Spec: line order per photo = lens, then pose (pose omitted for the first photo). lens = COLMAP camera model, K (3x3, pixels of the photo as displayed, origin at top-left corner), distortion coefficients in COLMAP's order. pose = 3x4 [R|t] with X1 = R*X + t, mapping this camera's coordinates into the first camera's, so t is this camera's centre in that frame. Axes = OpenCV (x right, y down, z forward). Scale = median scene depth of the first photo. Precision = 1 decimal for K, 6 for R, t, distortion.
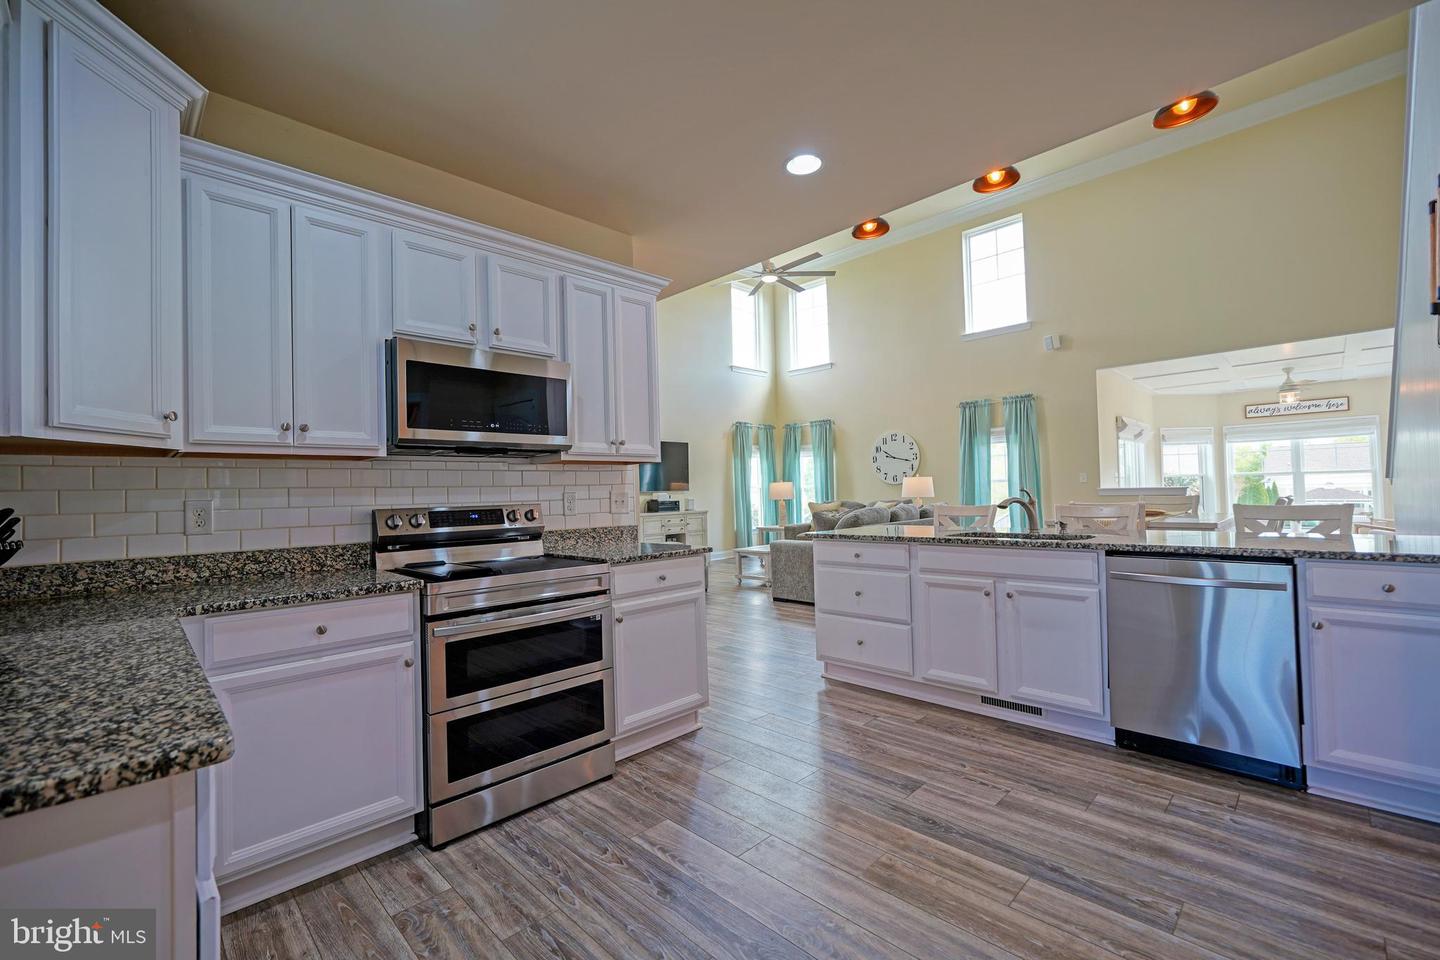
lens RADIAL K [[608.6, 0, 709.4], [0, 608.6, 480.3], [0, 0, 1]] dist [-0.008199, 0.004917]
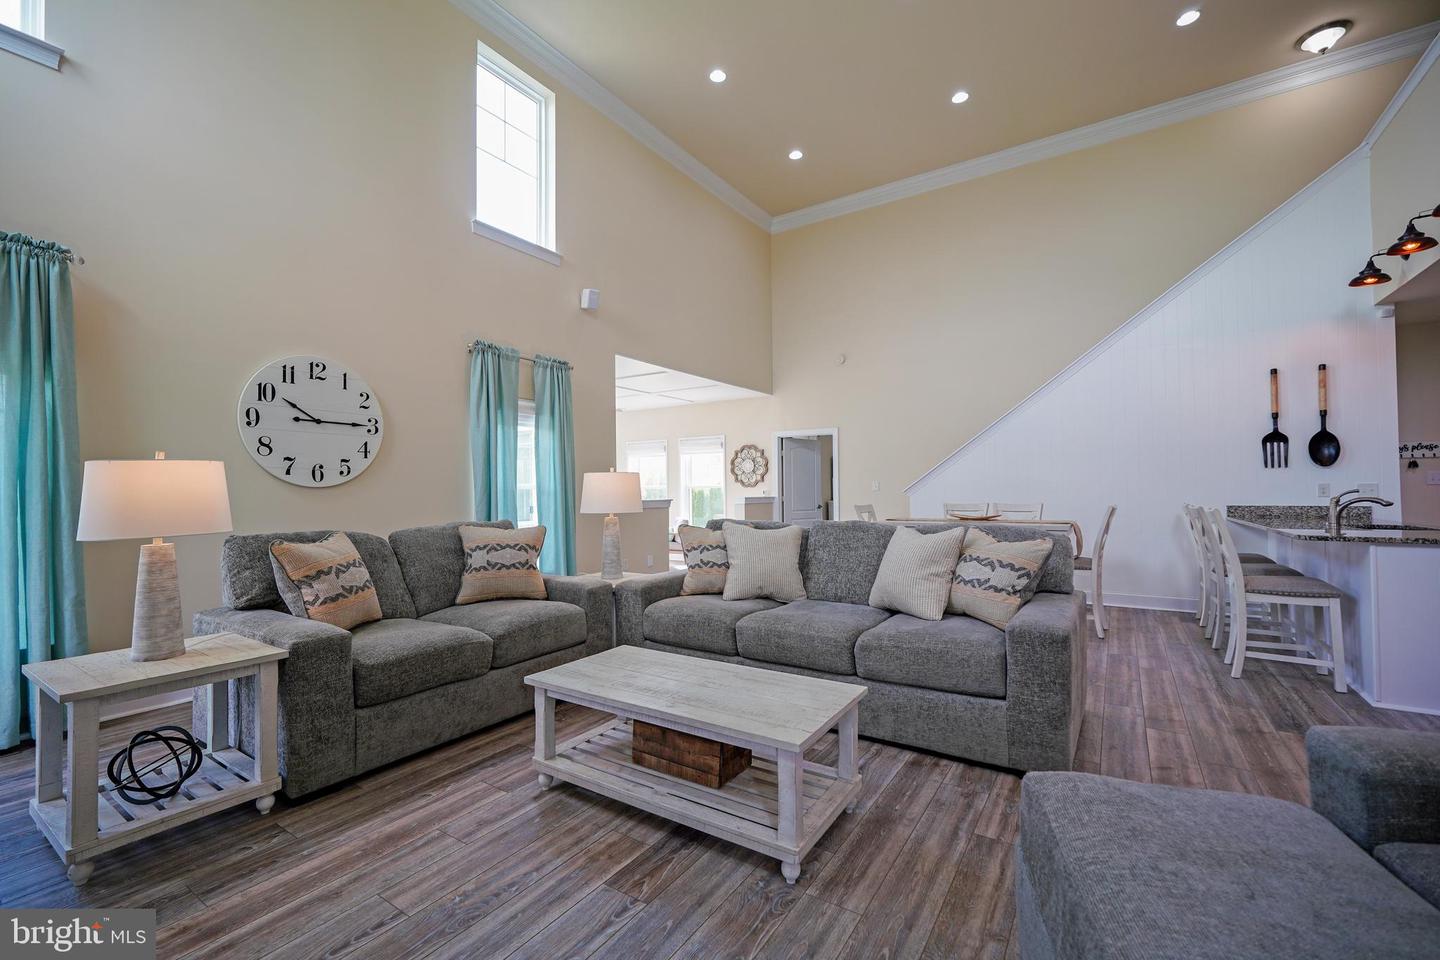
lens RADIAL K [[608.6, 0, 709.4], [0, 608.6, 480.3], [0, 0, 1]] dist [-0.008199, 0.004917]
pose [[-0.204635, 0.046616, 0.977728, -0.167847], [-0.005433, 0.998796, -0.048757, 0.024166], [-0.978823, -0.015290, -0.204136, 1.000181]]
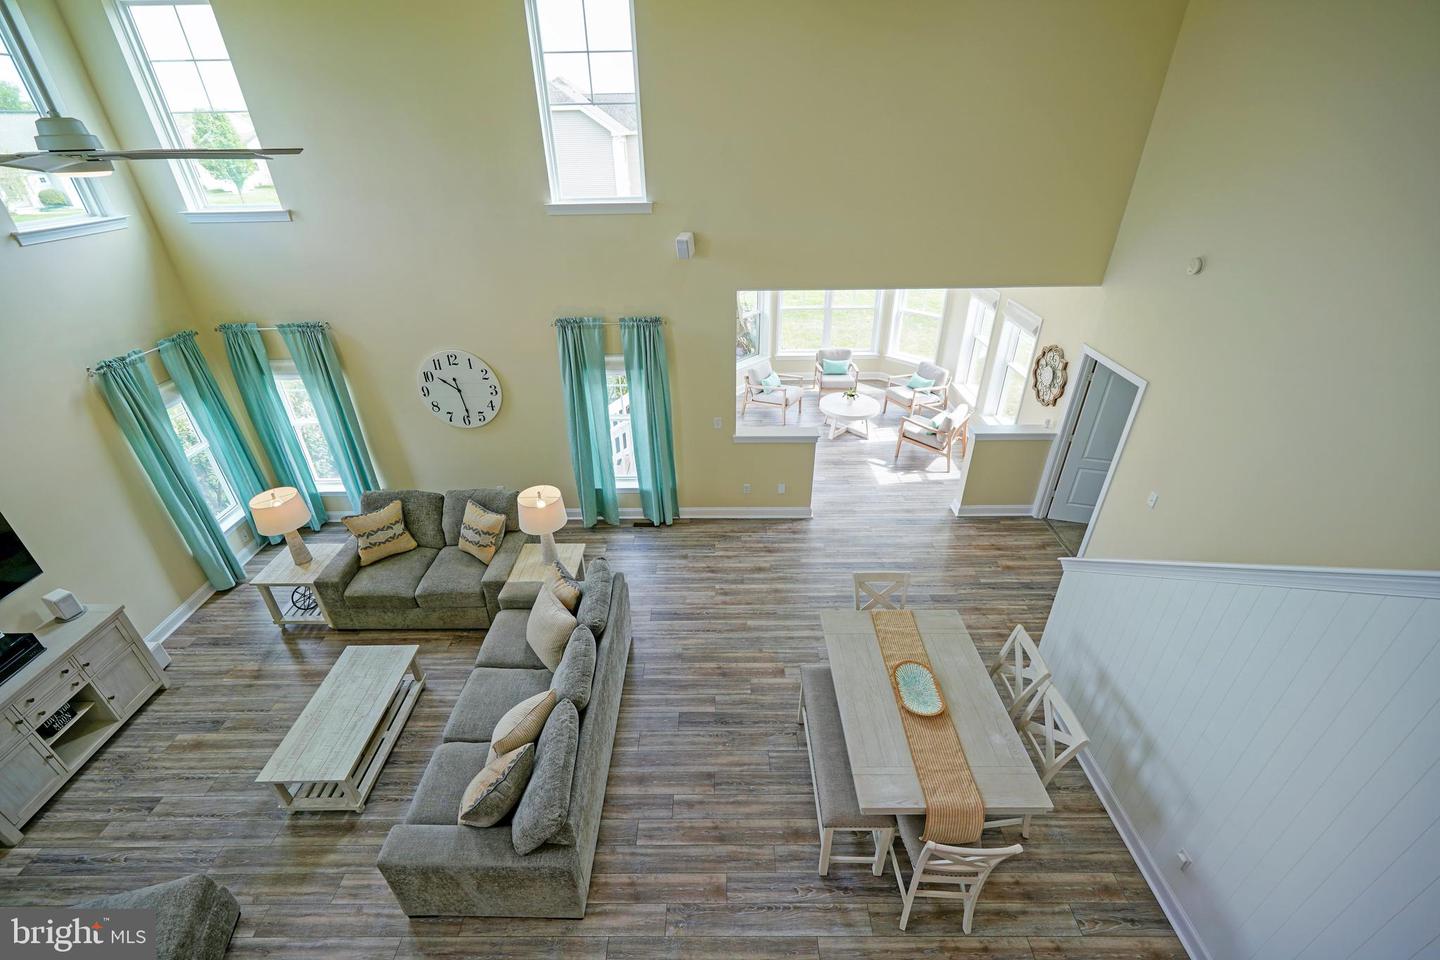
lens RADIAL K [[608.6, 0, 709.4], [0, 608.6, 480.3], [0, 0, 1]] dist [-0.008199, 0.004917]
pose [[0.702024, -0.348353, 0.621138, 0.071161], [-0.017258, 0.863620, 0.503848, -0.340747], [-0.711944, -0.364433, 0.600270, 0.476976]]
